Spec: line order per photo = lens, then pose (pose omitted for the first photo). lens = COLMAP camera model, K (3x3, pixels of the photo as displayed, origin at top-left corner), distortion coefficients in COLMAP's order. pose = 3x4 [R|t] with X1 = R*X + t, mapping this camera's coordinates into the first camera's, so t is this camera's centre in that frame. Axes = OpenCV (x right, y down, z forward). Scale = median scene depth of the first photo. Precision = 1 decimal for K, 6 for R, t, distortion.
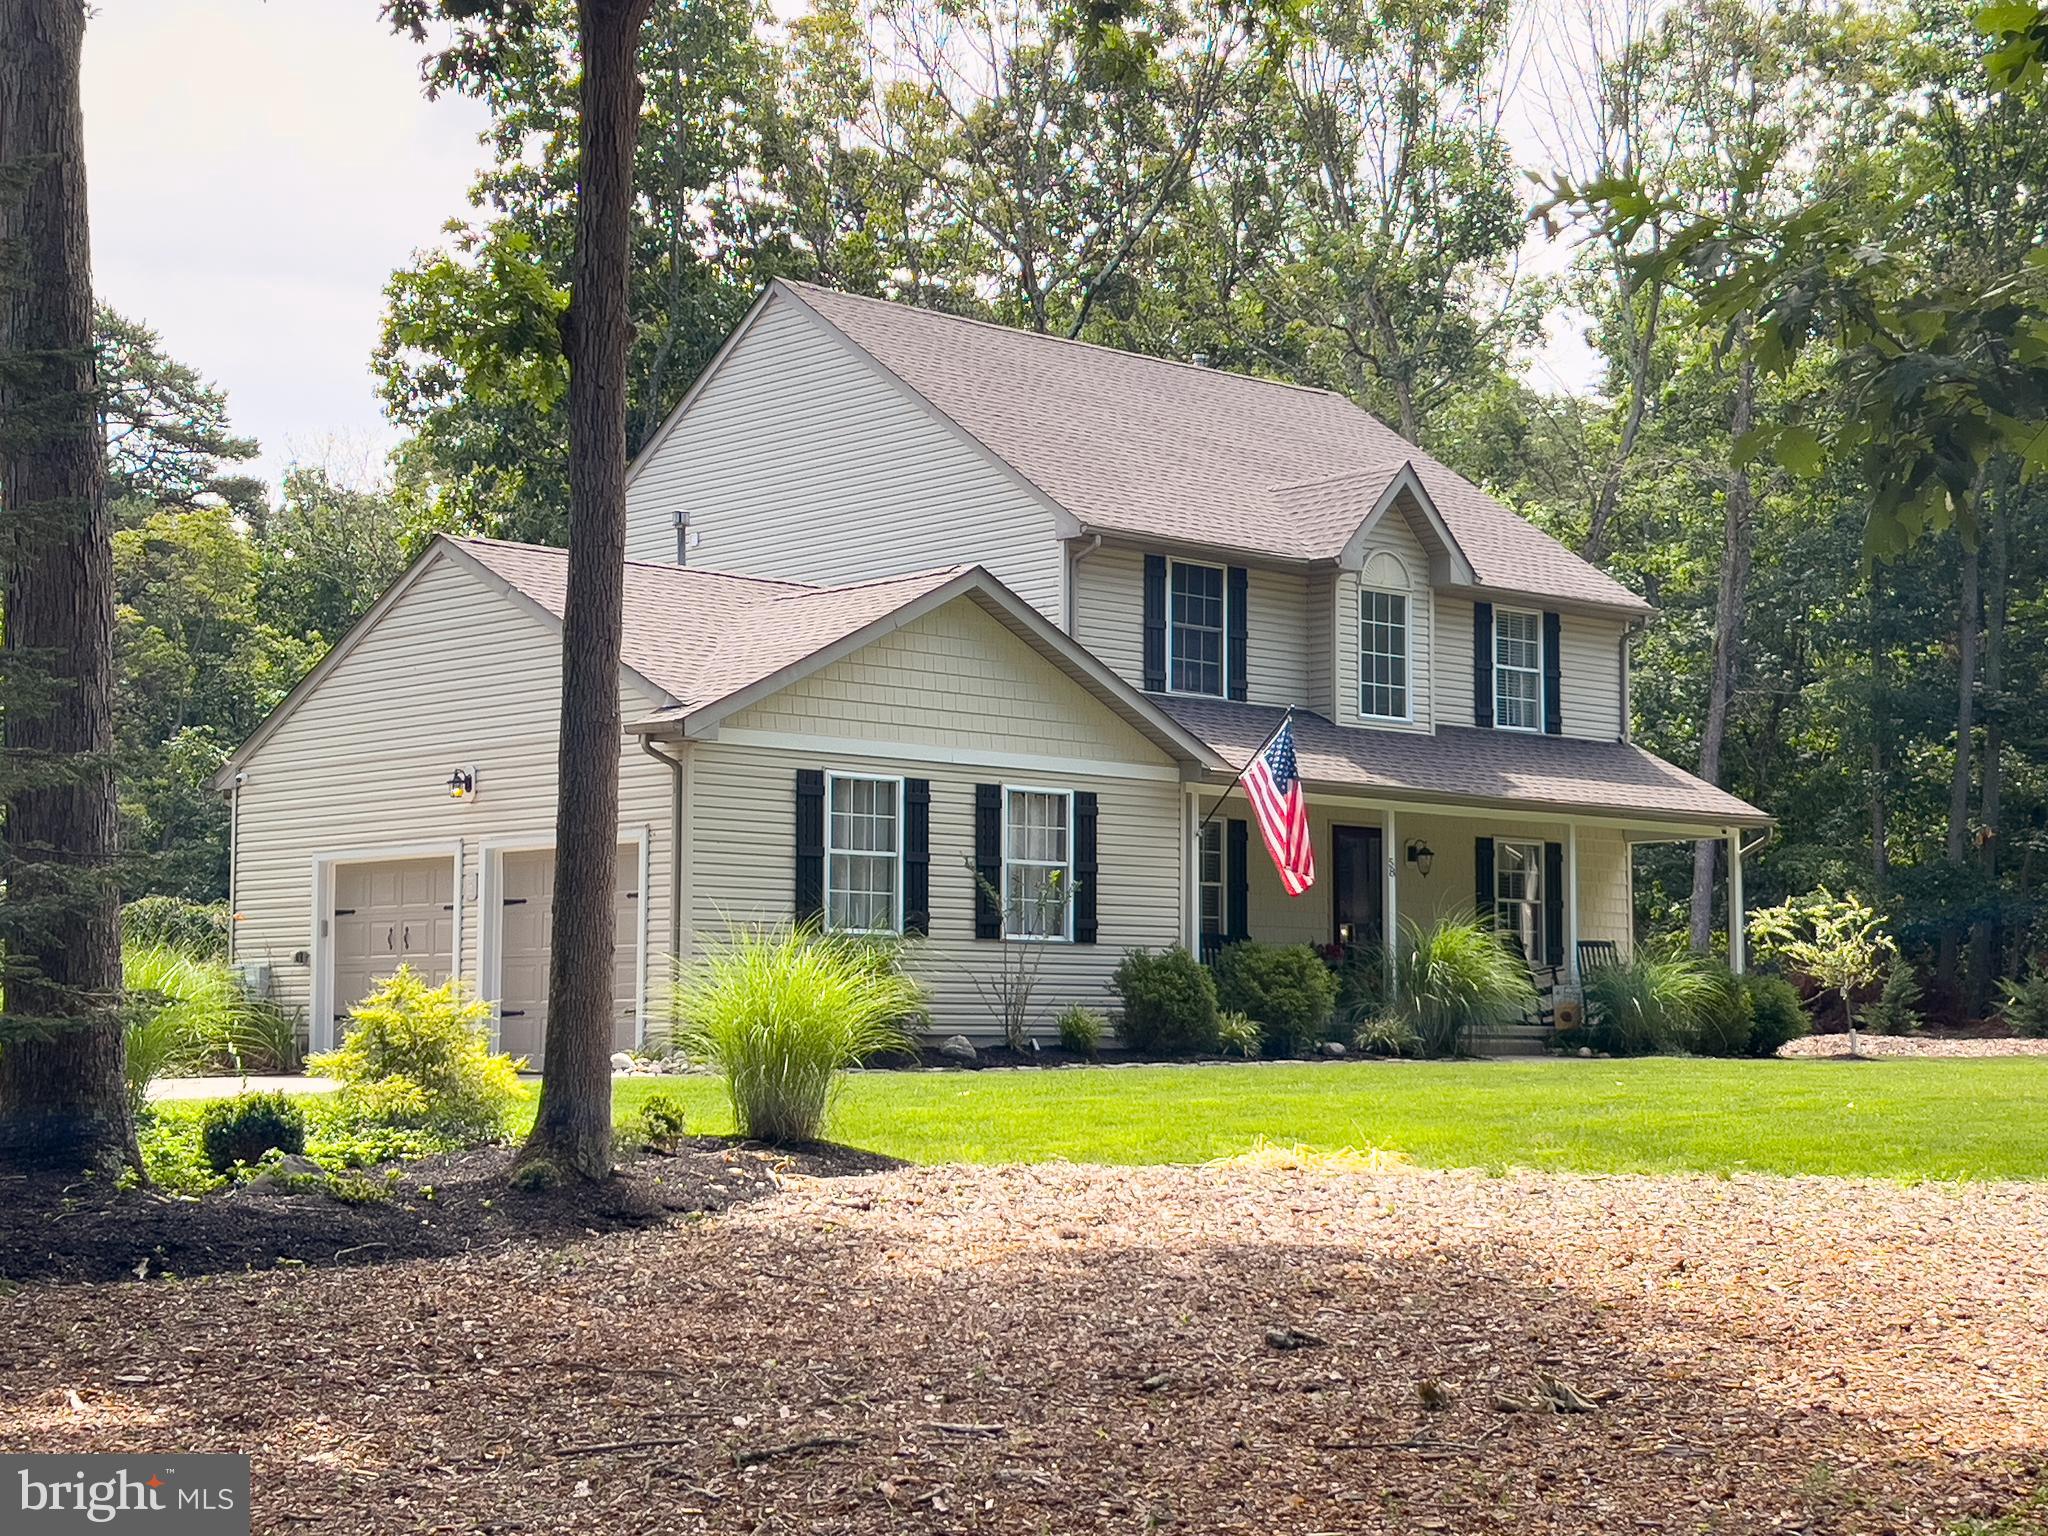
lens RADIAL K [[3317.7, 0, 1019.2], [0, 3317.7, 763.0], [0, 0, 1]] dist [0.051394, 0.000000]
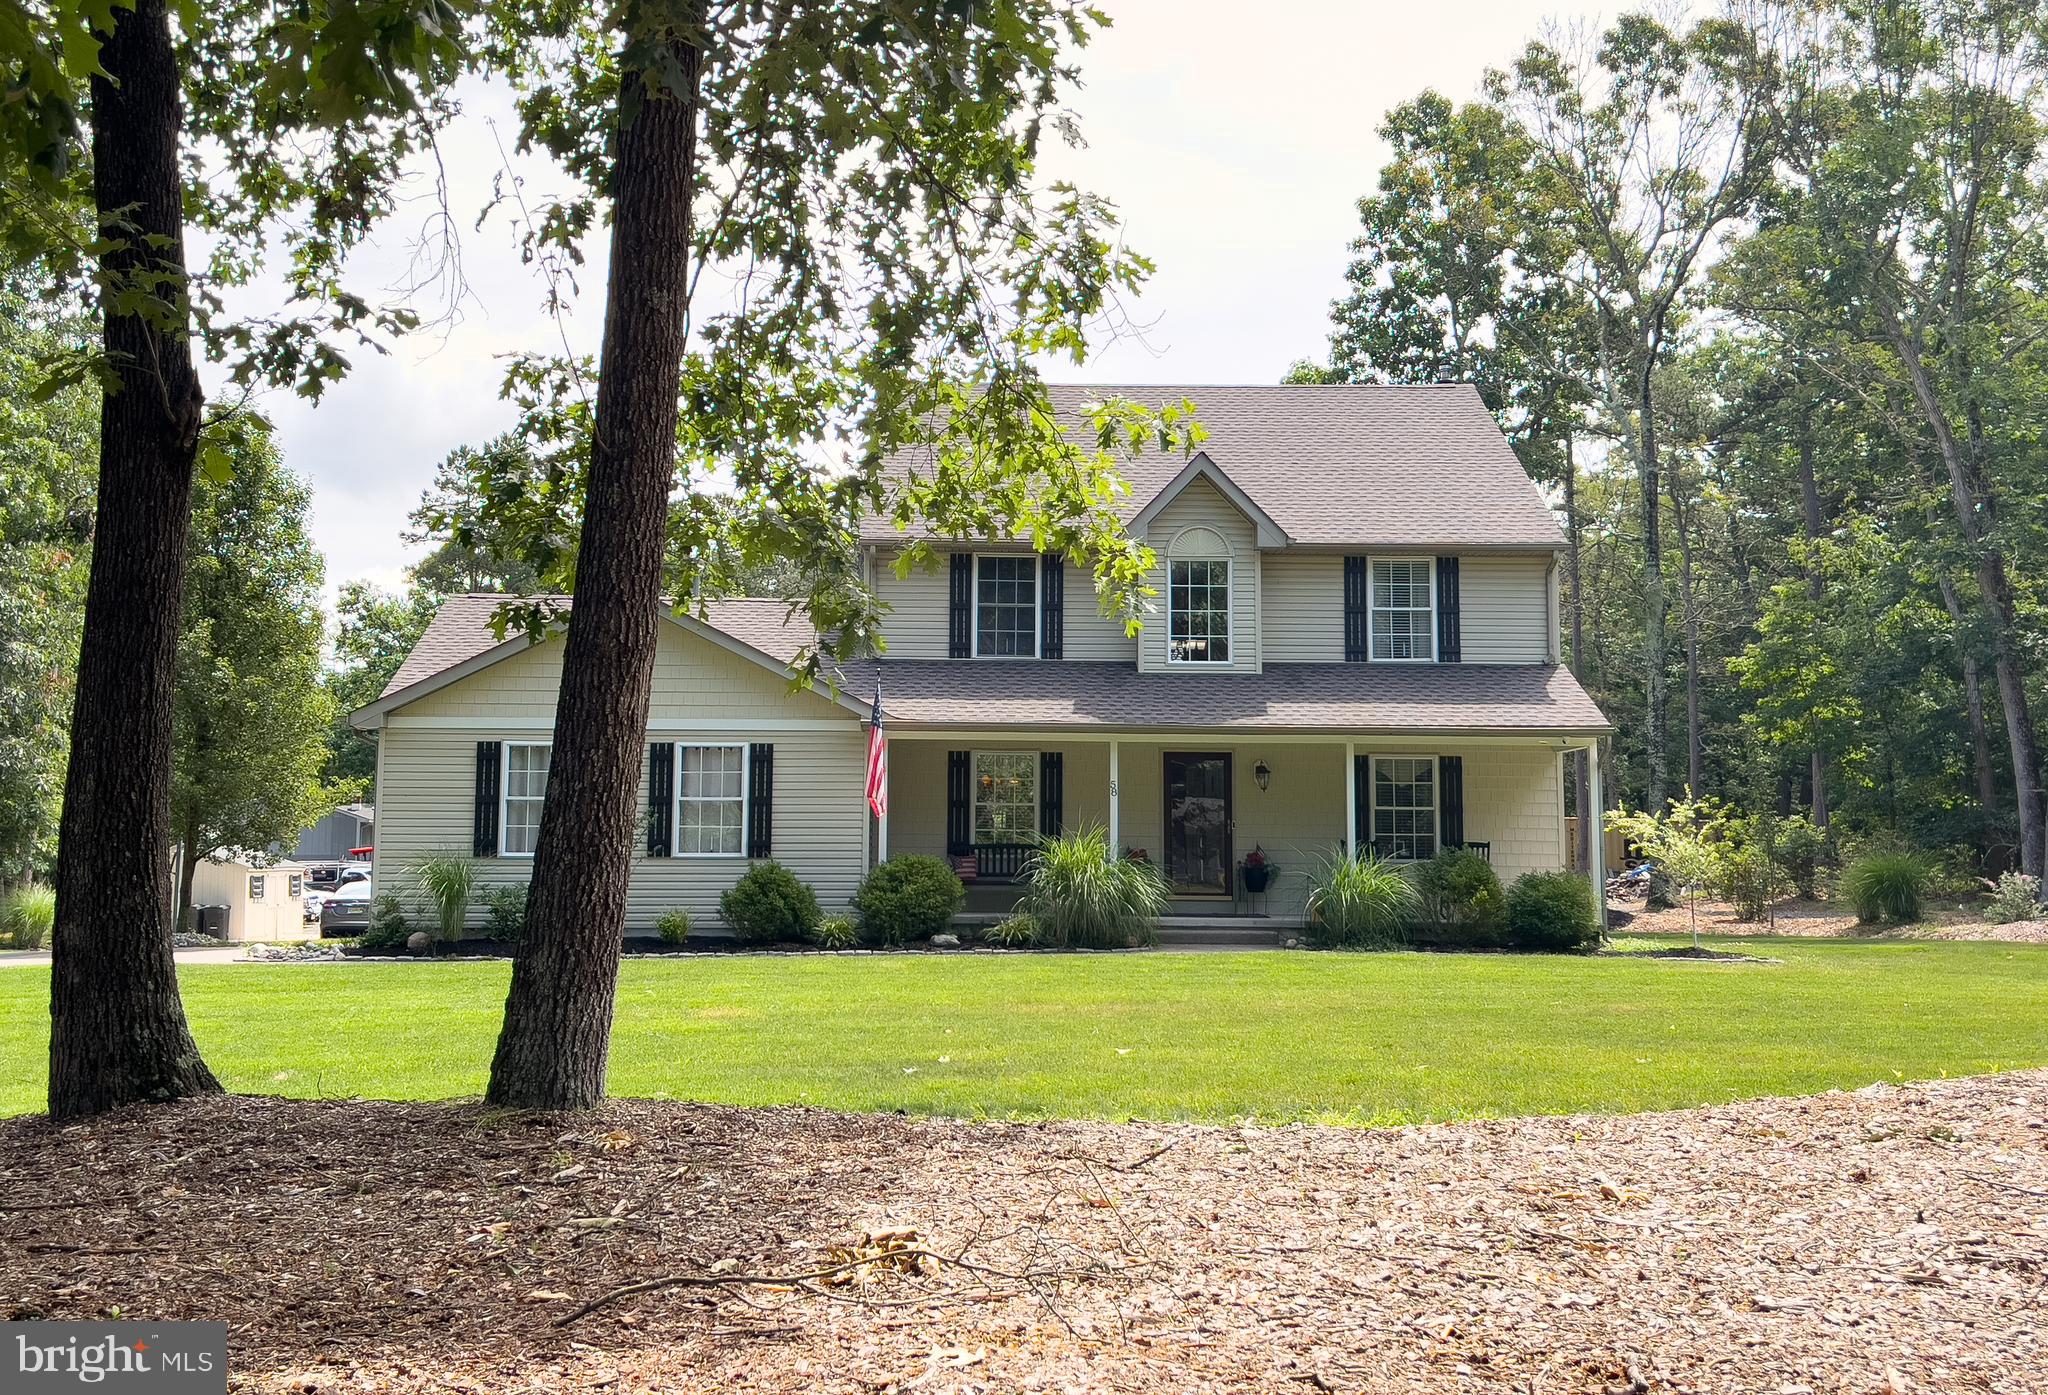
lens RADIAL K [[2116.2, 0, 1024.8], [0, 2116.2, 695.6], [0, 0, 1]] dist [0.029953, 0.000000]
pose [[0.755220, -0.056215, -0.653057, 0.574732], [0.054434, 0.998253, -0.022980, 0.012844], [0.653208, -0.018193, 0.756960, 0.374798]]
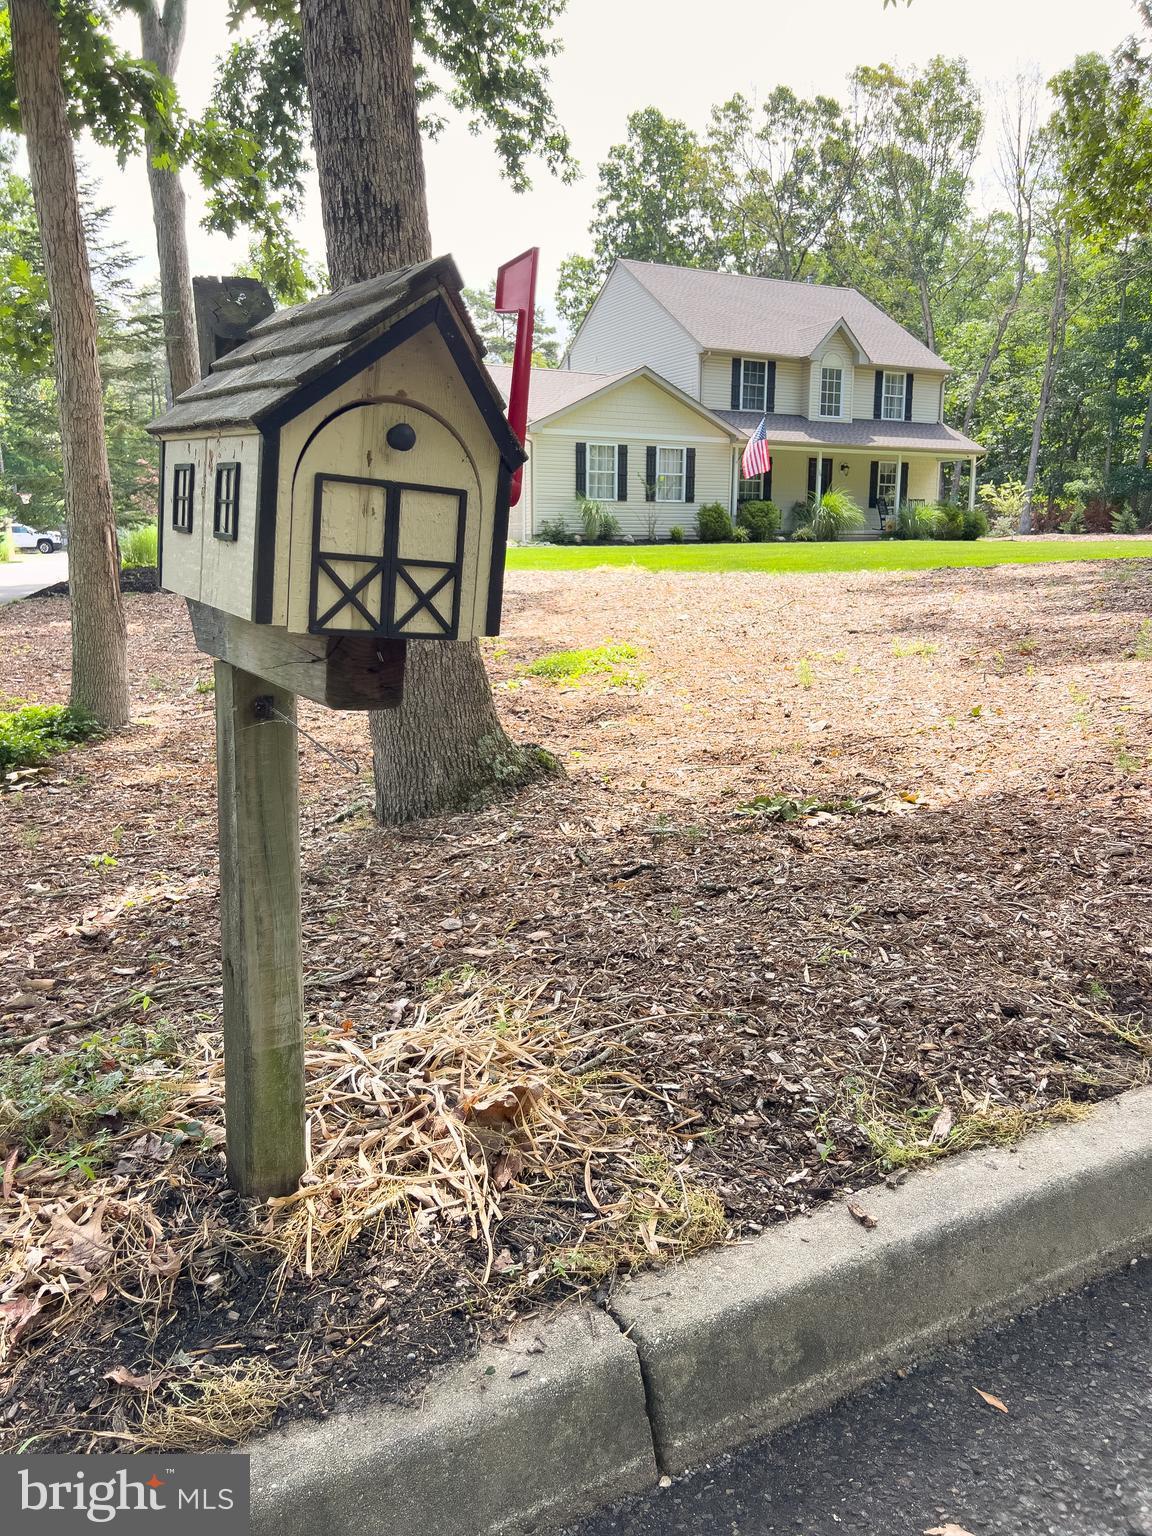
lens RADIAL K [[1126.1, 0, 577.9], [0, 1126.1, 772.9], [0, 0, 1]] dist [0.011622, 0.004790]
pose [[0.963710, 0.050526, -0.262125, 0.170696], [0.025517, 0.959994, 0.278856, 0.003737], [0.265727, -0.275425, 0.923867, -0.000149]]
